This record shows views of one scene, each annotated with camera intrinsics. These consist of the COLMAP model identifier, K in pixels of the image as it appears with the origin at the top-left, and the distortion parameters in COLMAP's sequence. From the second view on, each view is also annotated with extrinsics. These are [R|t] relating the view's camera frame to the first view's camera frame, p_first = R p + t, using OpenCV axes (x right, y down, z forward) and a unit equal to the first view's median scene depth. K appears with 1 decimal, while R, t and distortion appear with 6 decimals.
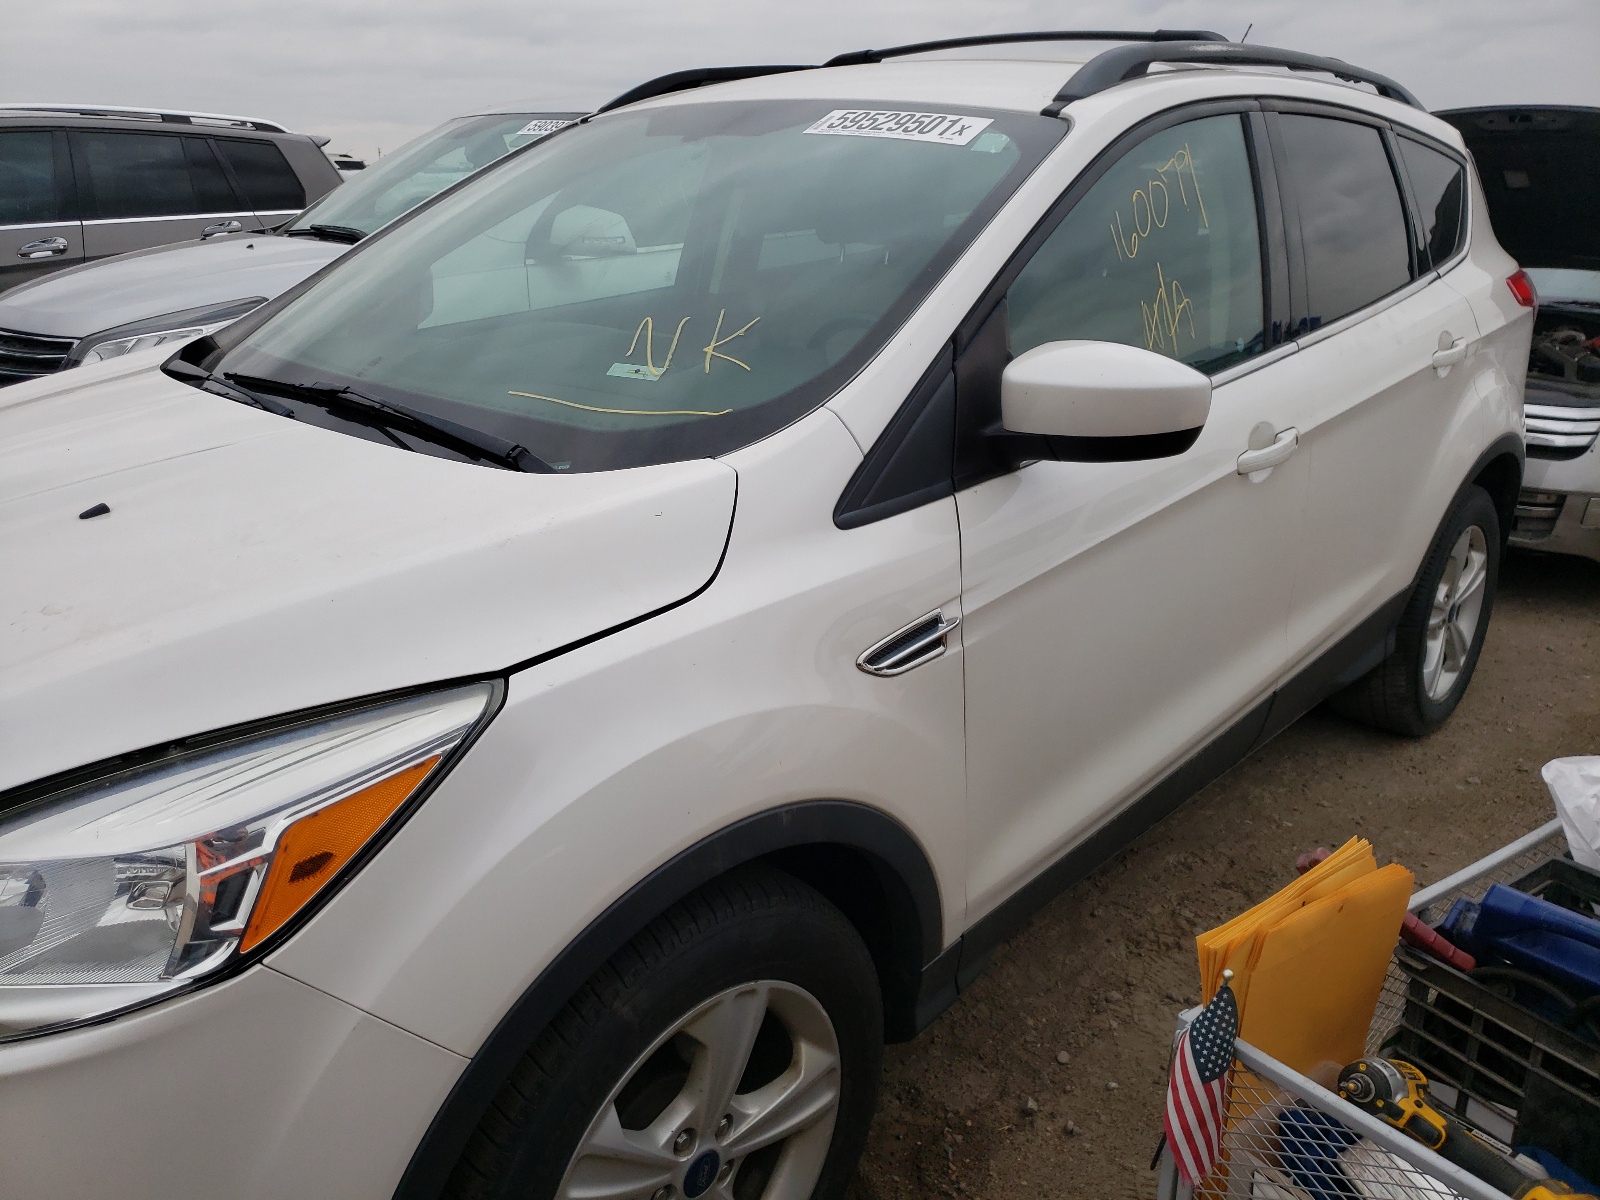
lens RADIAL K [[1222.2, 0, 800.0], [0, 1222.2, 600.0], [0, 0, 1]] dist [-0.087476, 0.056203]
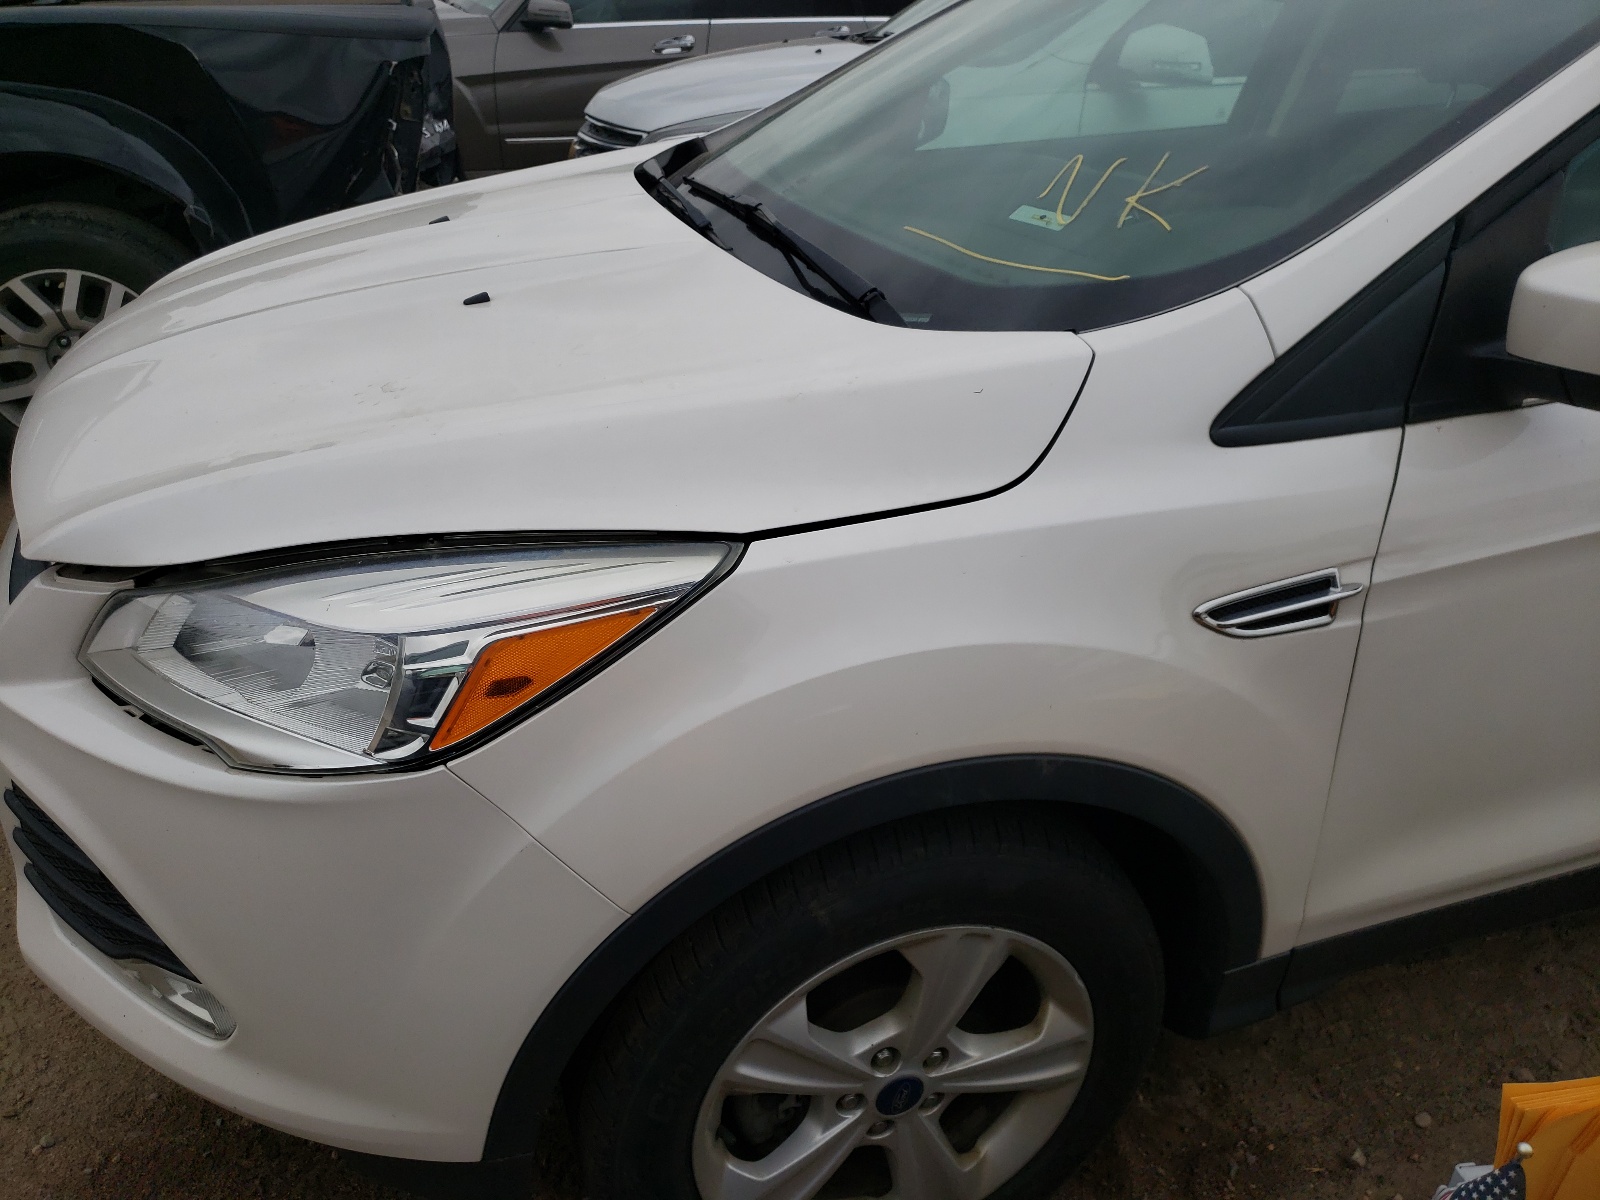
lens RADIAL K [[1190.8, 0, 799.5], [0, 1190.8, 628.0], [0, 0, 1]] dist [-0.043617, 0.008866]
pose [[0.868888, 0.247247, -0.428840, 0.149282], [-0.177793, 0.964395, 0.195788, -0.043354], [0.461979, -0.093873, 0.881909, 0.165673]]
